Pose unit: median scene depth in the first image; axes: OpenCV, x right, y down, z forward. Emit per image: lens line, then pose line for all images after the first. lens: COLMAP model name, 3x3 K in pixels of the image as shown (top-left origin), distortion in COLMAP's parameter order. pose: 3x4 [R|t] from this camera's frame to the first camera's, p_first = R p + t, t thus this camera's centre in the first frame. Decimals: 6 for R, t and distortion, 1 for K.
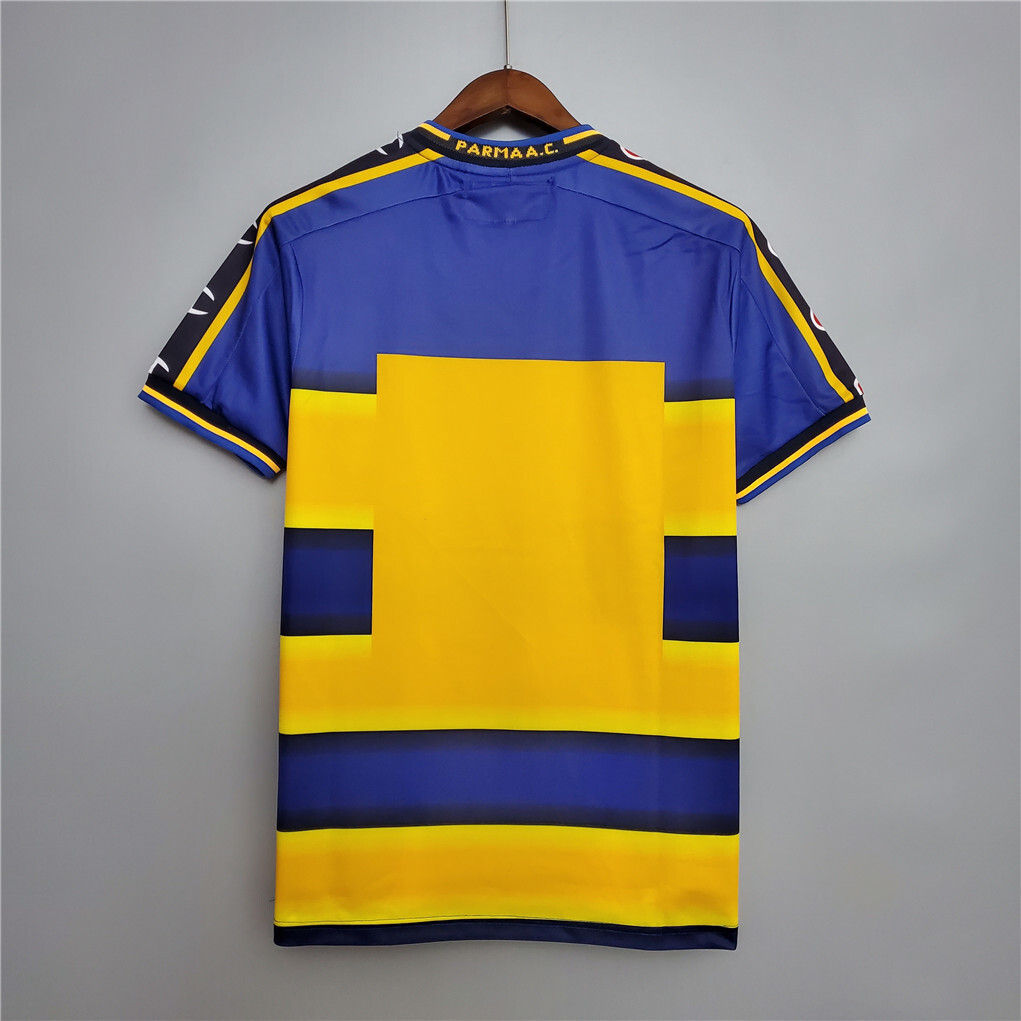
lens RADIAL K [[1097.5, 0, 510.5], [0, 1097.5, 510.5], [0, 0, 1]] dist [0.197153, -0.593017]
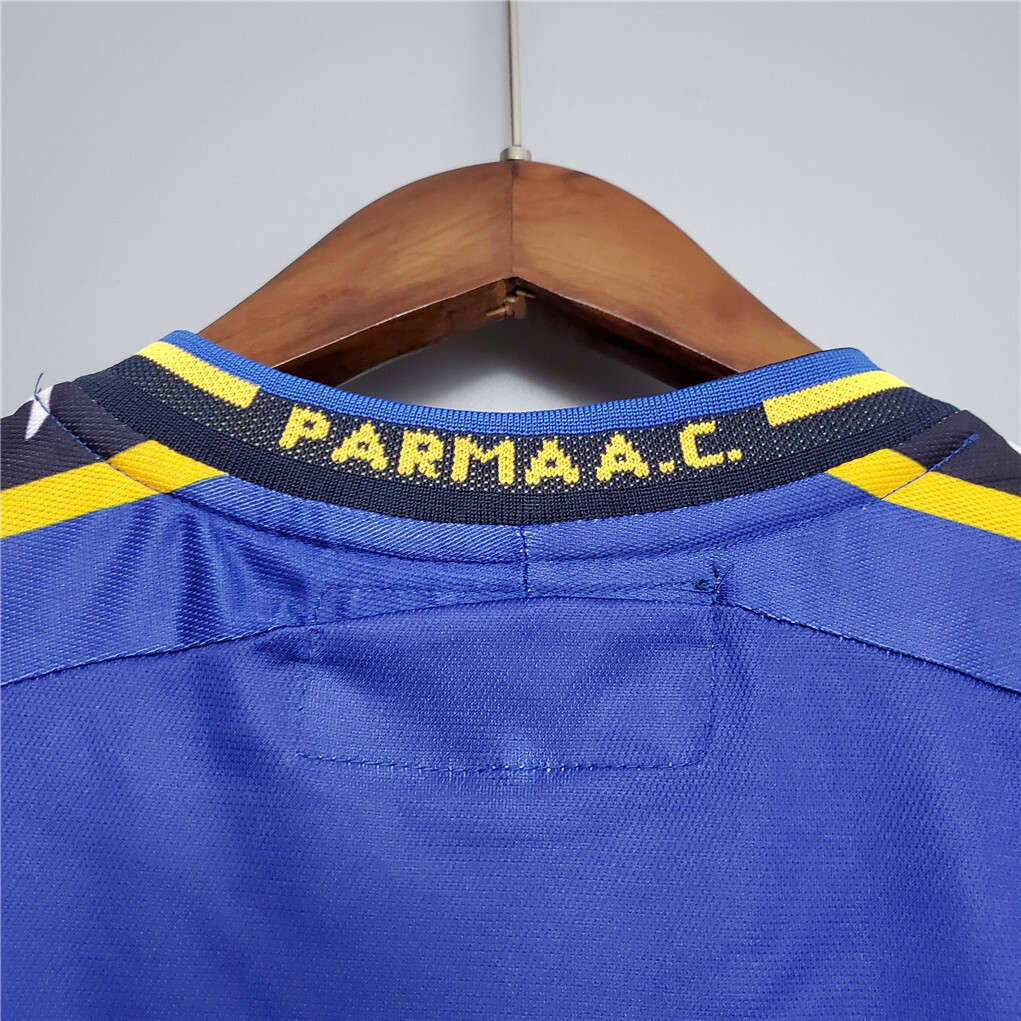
lens RADIAL K [[1097.5, 0, 510.5], [0, 1097.5, 510.5], [0, 0, 1]] dist [0.197153, -0.593017]
pose [[0.999982, 0.005262, -0.002945, -0.002317], [-0.005861, 0.962995, -0.269455, -0.252231], [0.001418, 0.269467, 0.963009, 0.789628]]
